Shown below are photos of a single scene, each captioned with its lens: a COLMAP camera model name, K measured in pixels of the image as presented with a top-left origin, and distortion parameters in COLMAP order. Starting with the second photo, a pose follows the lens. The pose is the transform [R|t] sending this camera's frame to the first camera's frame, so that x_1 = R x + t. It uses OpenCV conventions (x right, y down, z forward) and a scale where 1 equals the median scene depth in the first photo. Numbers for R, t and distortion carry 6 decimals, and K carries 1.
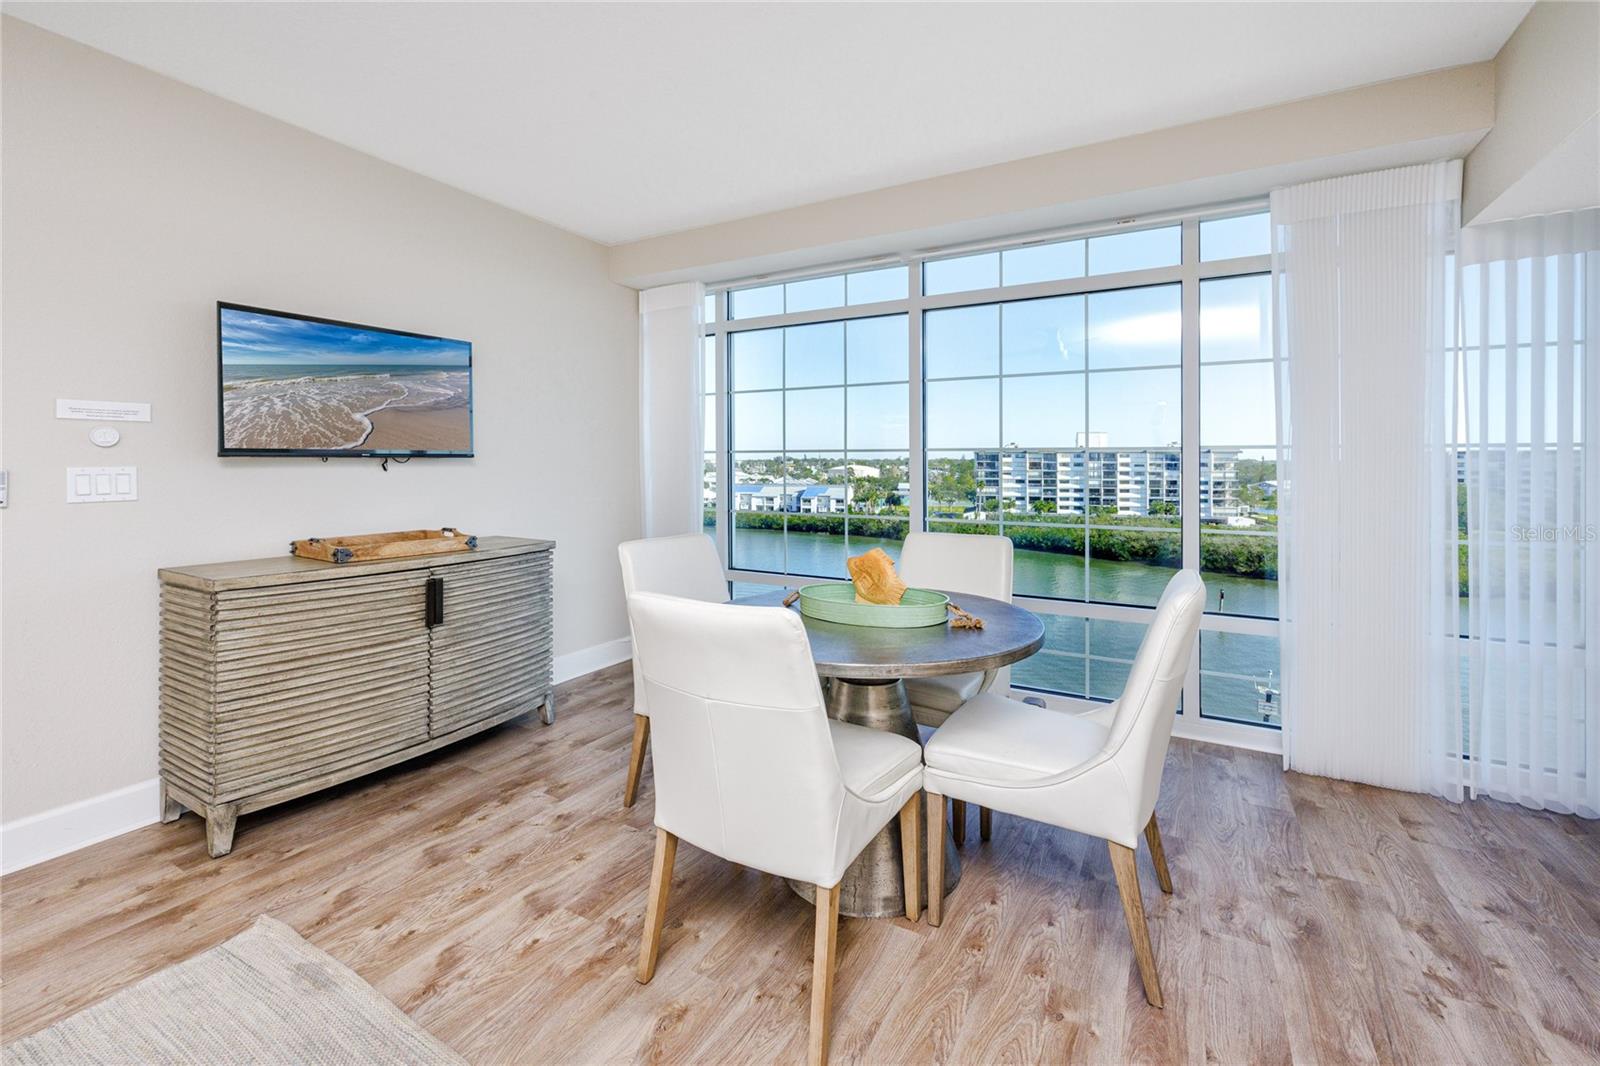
lens RADIAL K [[659.5, 0, 869.0], [0, 659.5, 469.9], [0, 0, 1]] dist [-0.002914, 0.001342]
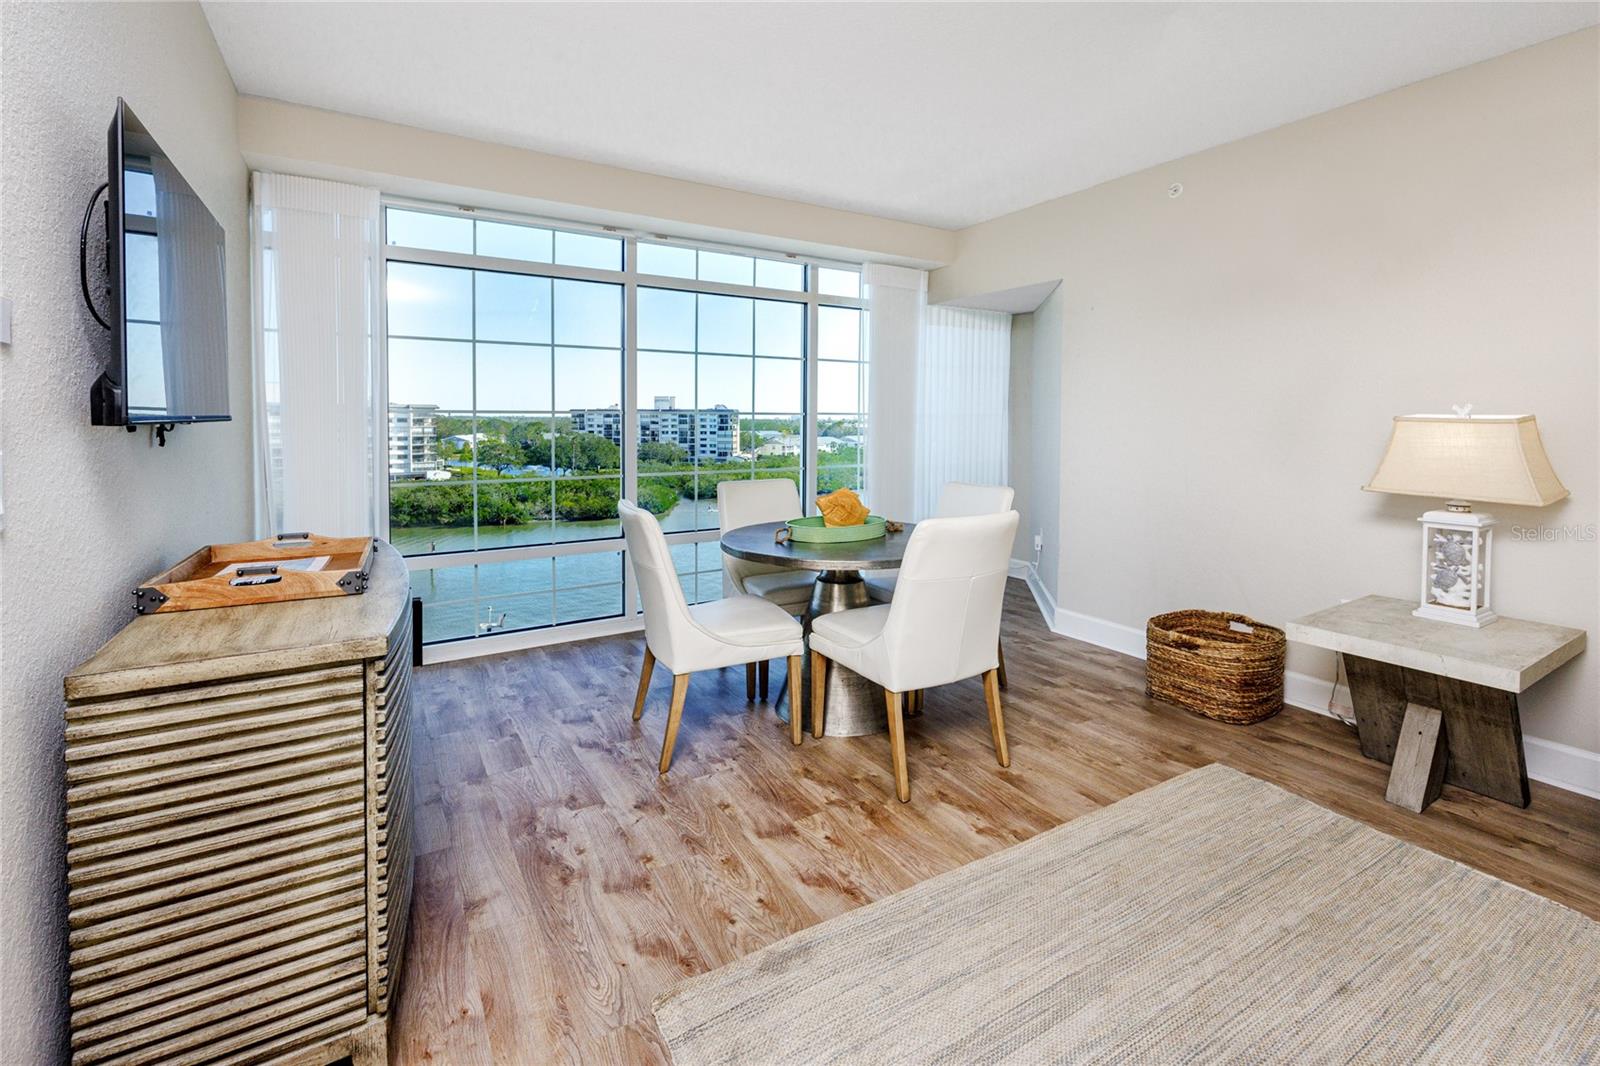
lens RADIAL K [[659.5, 0, 765.2], [0, 659.5, 448.4], [0, 0, 1]] dist [-0.002914, 0.001342]
pose [[0.540567, -0.036238, 0.840520, -0.887405], [0.006397, 0.999220, 0.038966, -0.014291], [-0.841277, -0.015687, 0.540377, 0.272407]]
